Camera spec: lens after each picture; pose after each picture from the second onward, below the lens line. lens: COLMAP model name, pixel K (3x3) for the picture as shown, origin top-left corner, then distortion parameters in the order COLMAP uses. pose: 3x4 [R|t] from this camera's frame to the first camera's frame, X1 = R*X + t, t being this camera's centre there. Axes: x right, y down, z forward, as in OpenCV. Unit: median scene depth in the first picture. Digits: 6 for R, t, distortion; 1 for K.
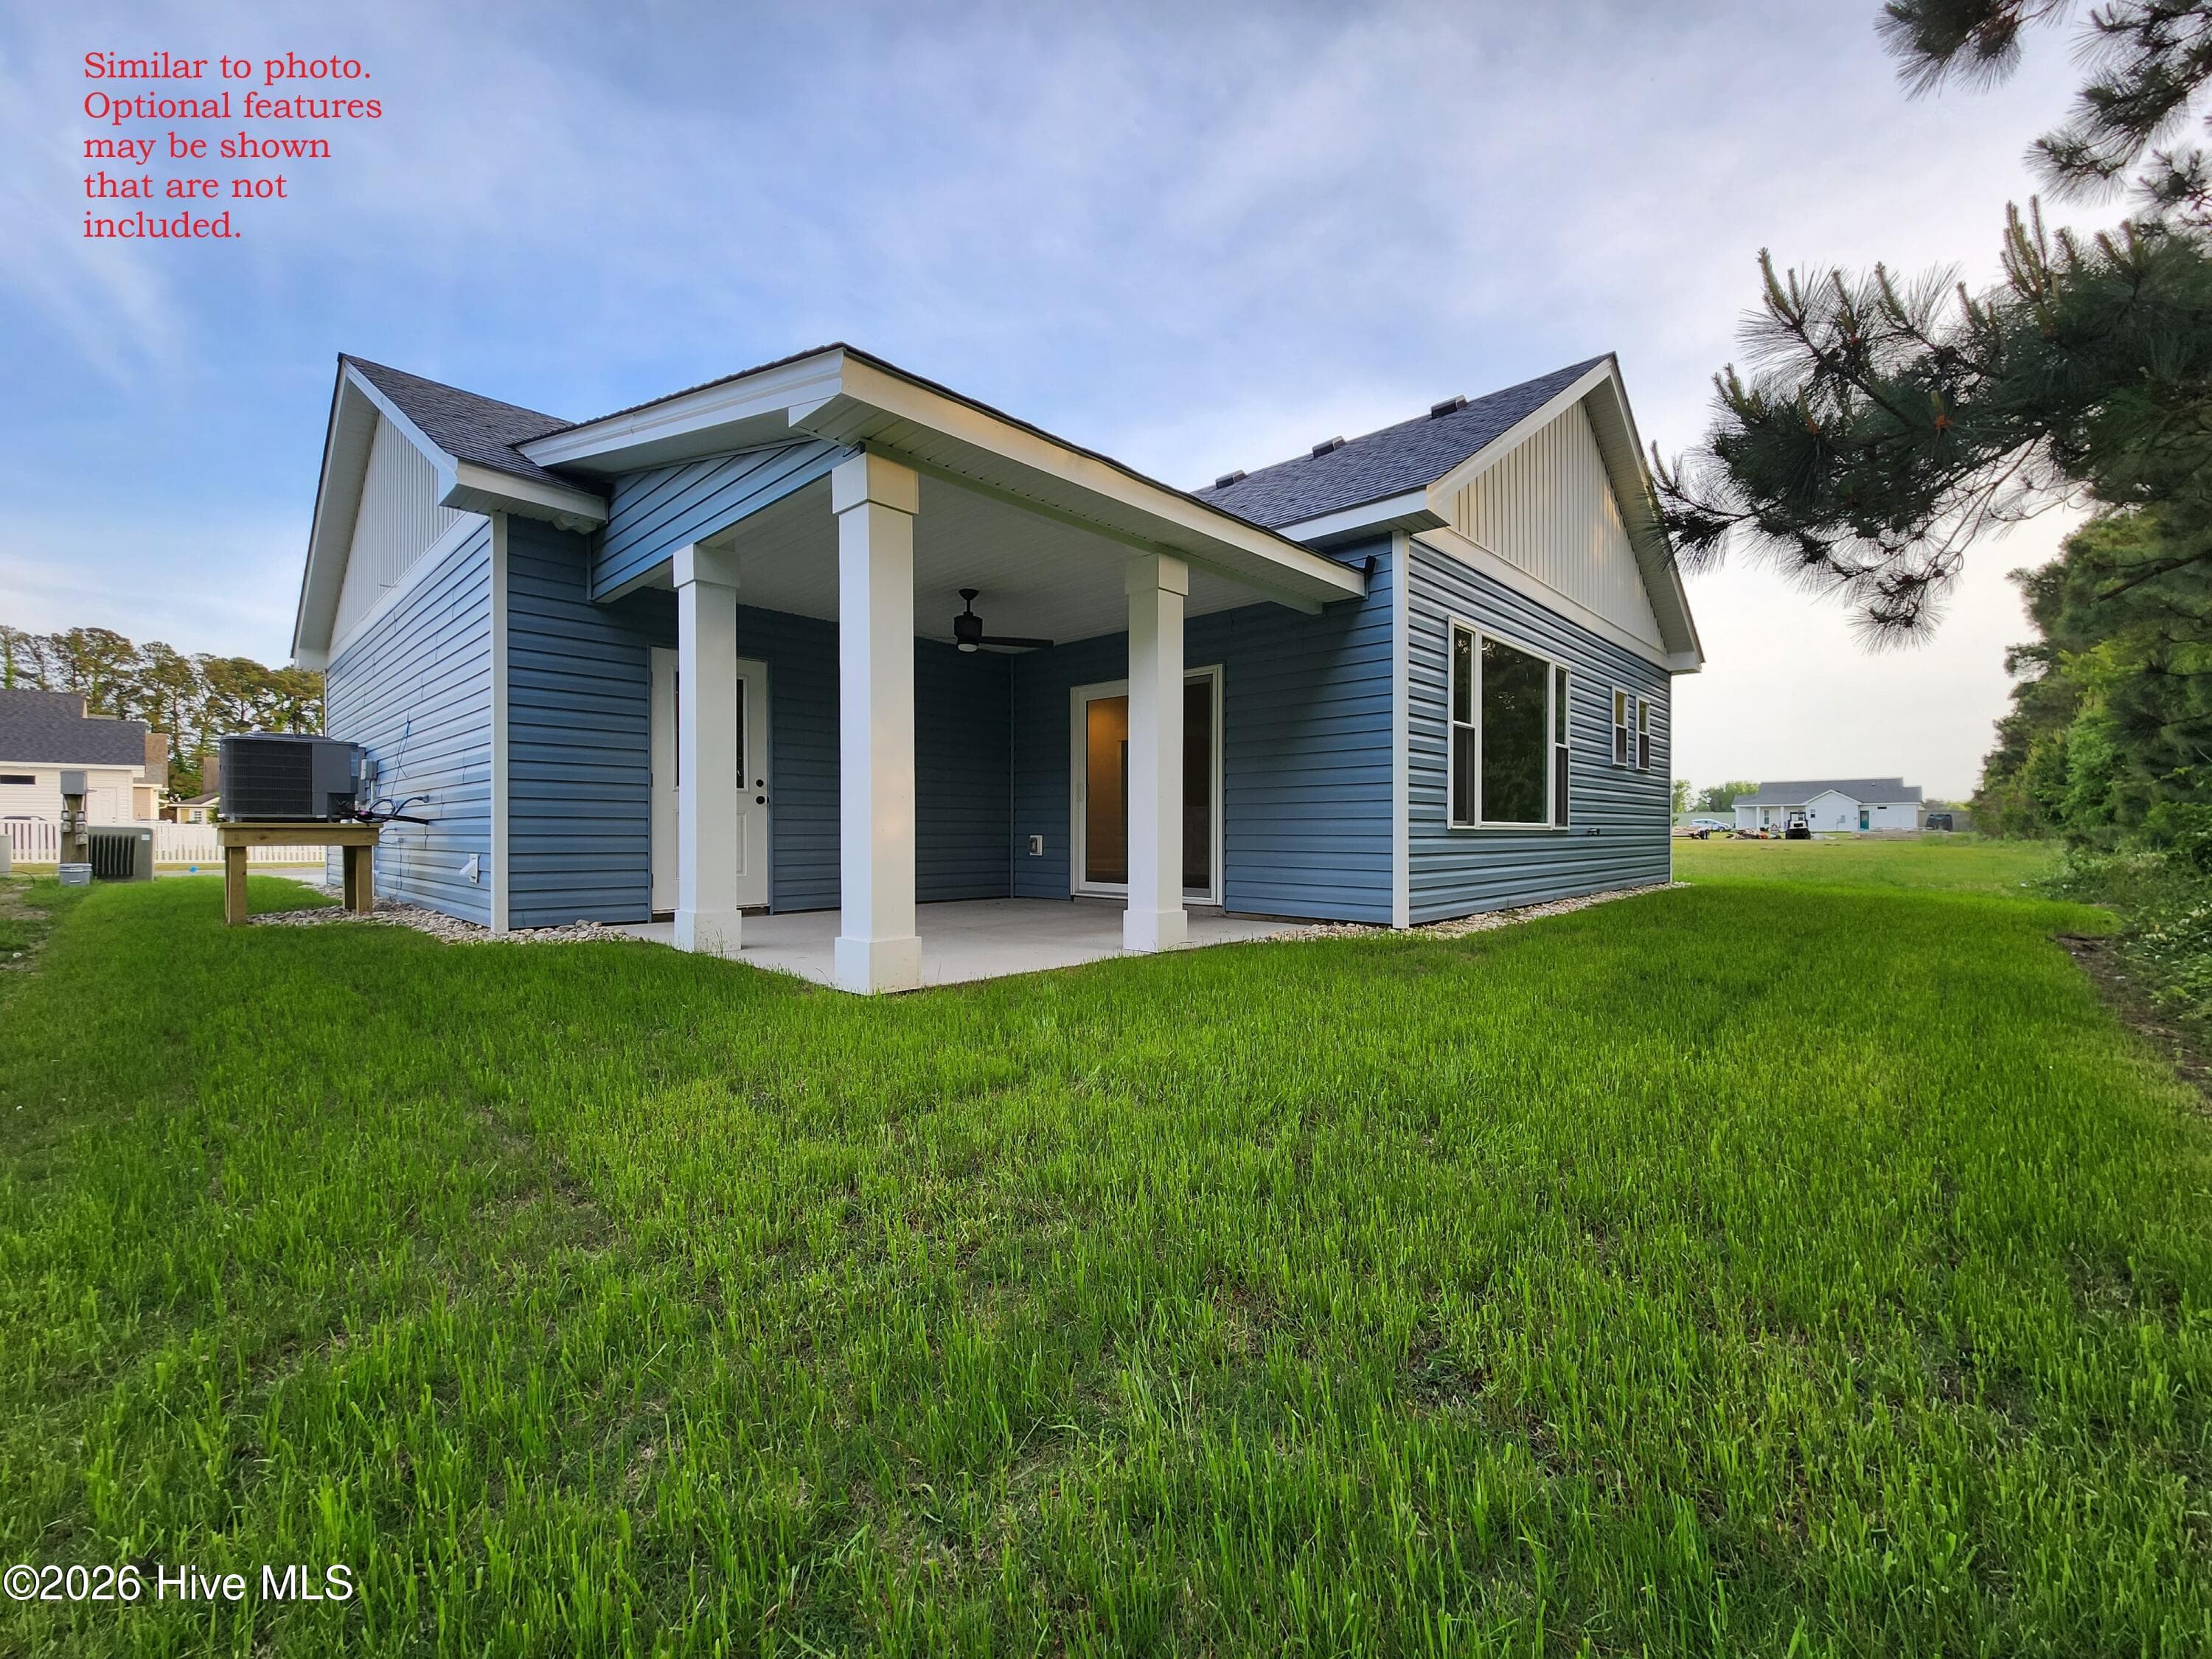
lens RADIAL K [[862.3, 0, 1103.7], [0, 862.3, 873.6], [0, 0, 1]] dist [0.000312, 0.000019]
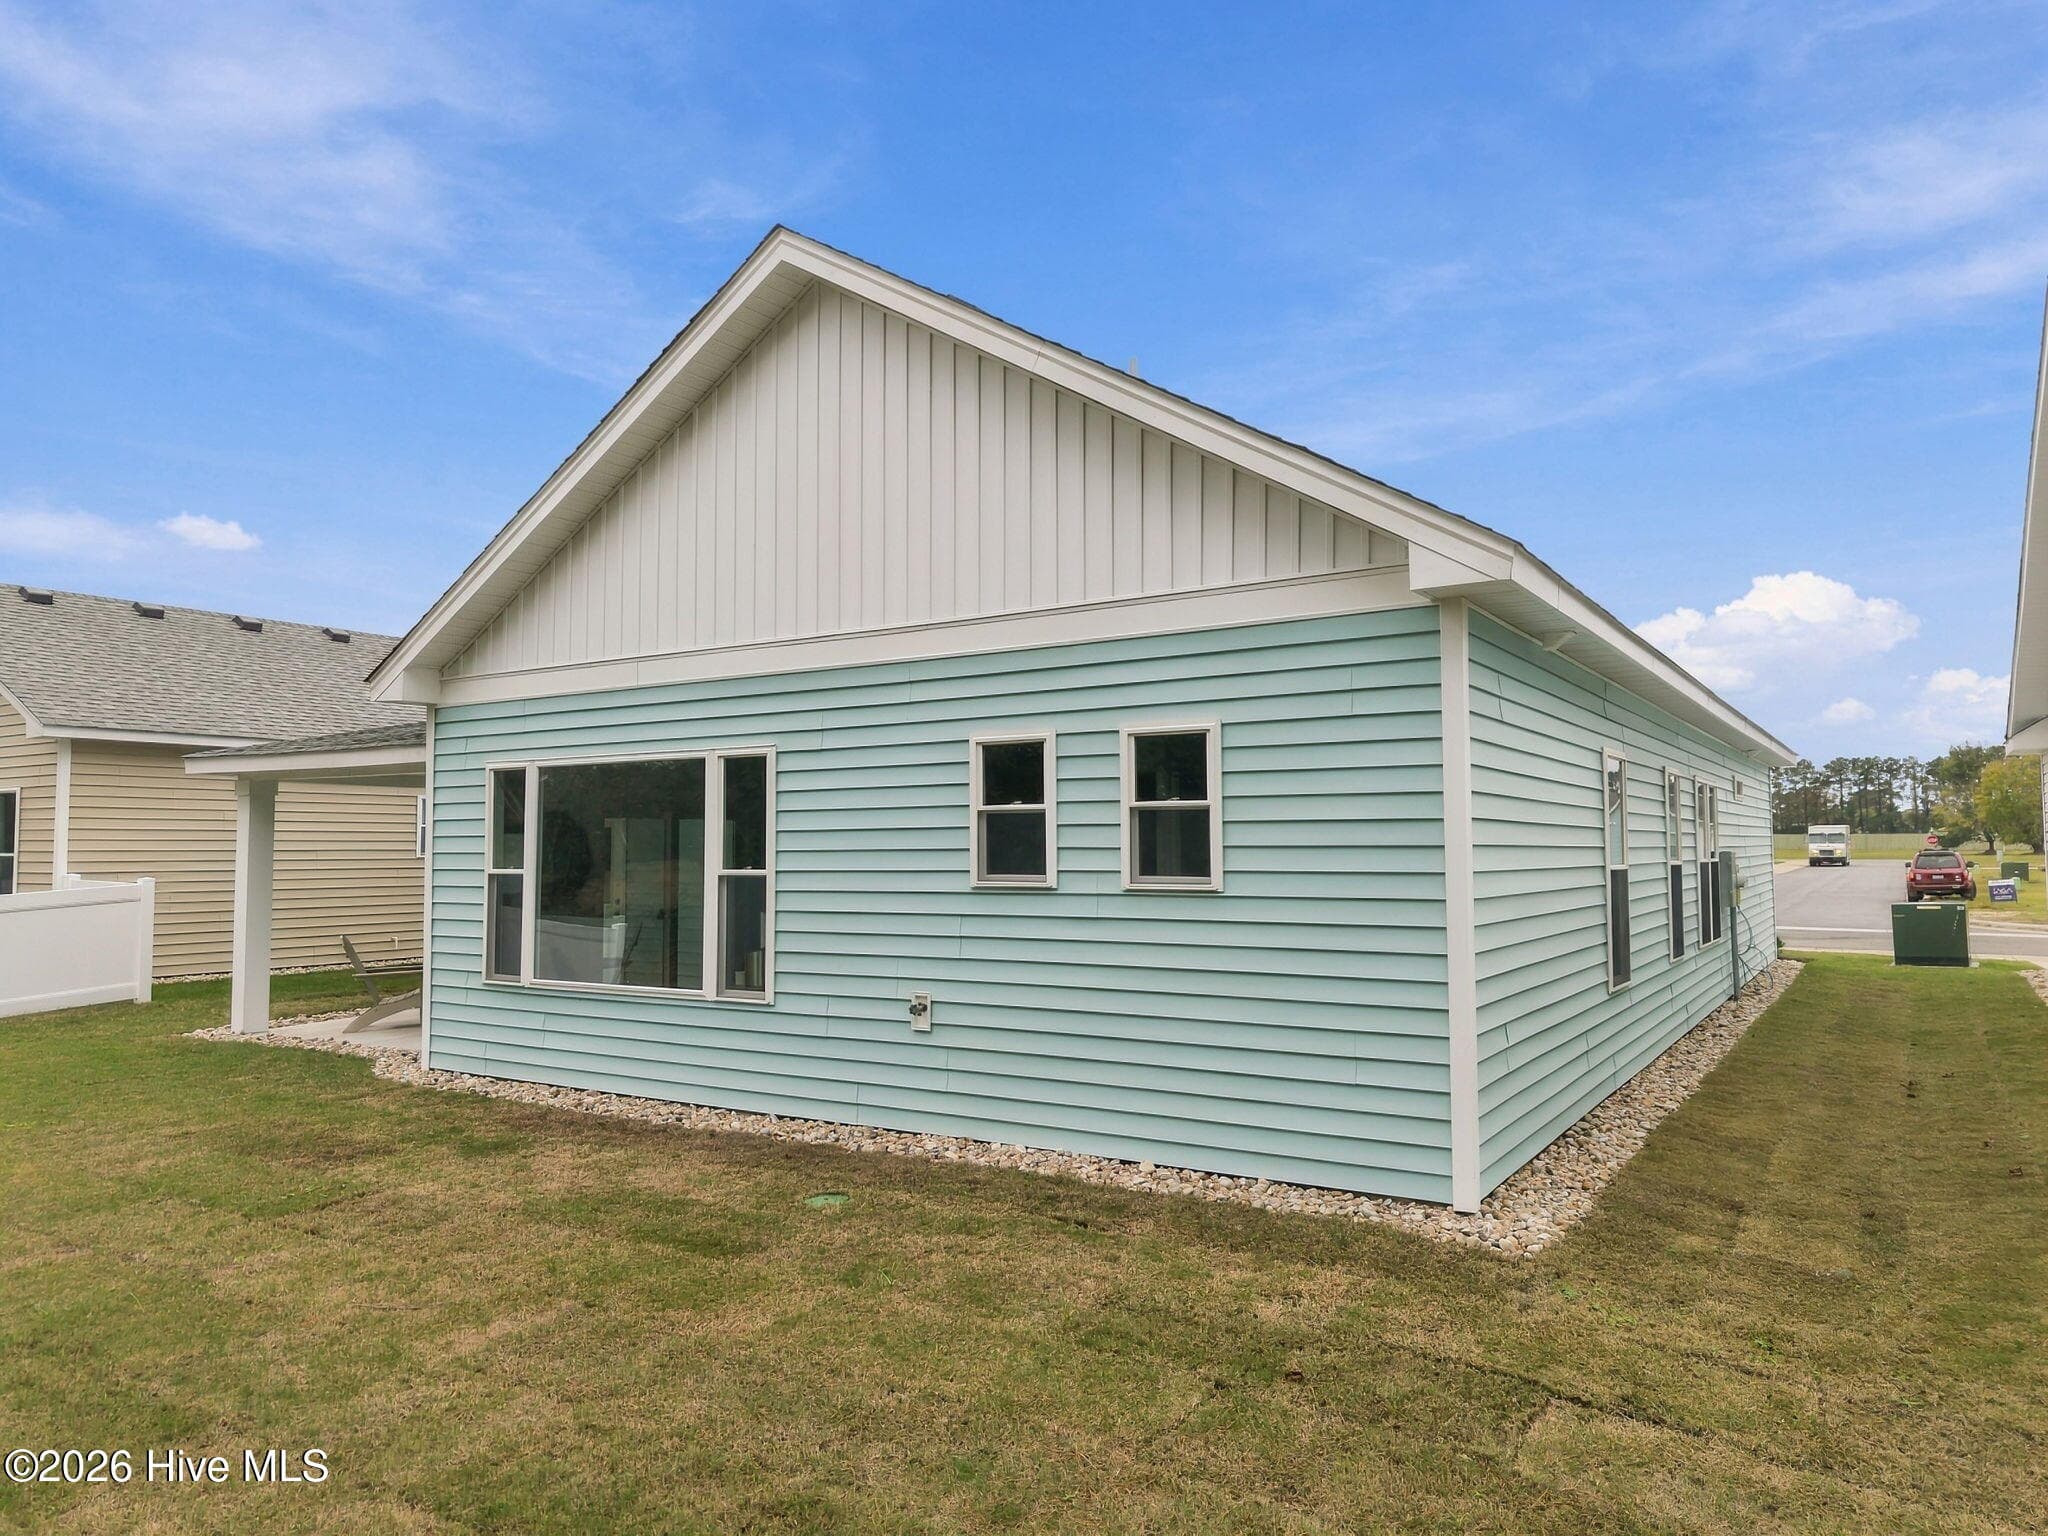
lens RADIAL K [[1365.9, 0, 1014.0], [0, 1365.9, 760.4], [0, 0, 1]] dist [0.050910, -0.059448]
pose [[0.200506, -0.068146, -0.977320, 1.799103], [-0.053962, 0.995295, -0.080470, -0.180625], [0.978205, 0.068872, 0.195885, 1.118255]]
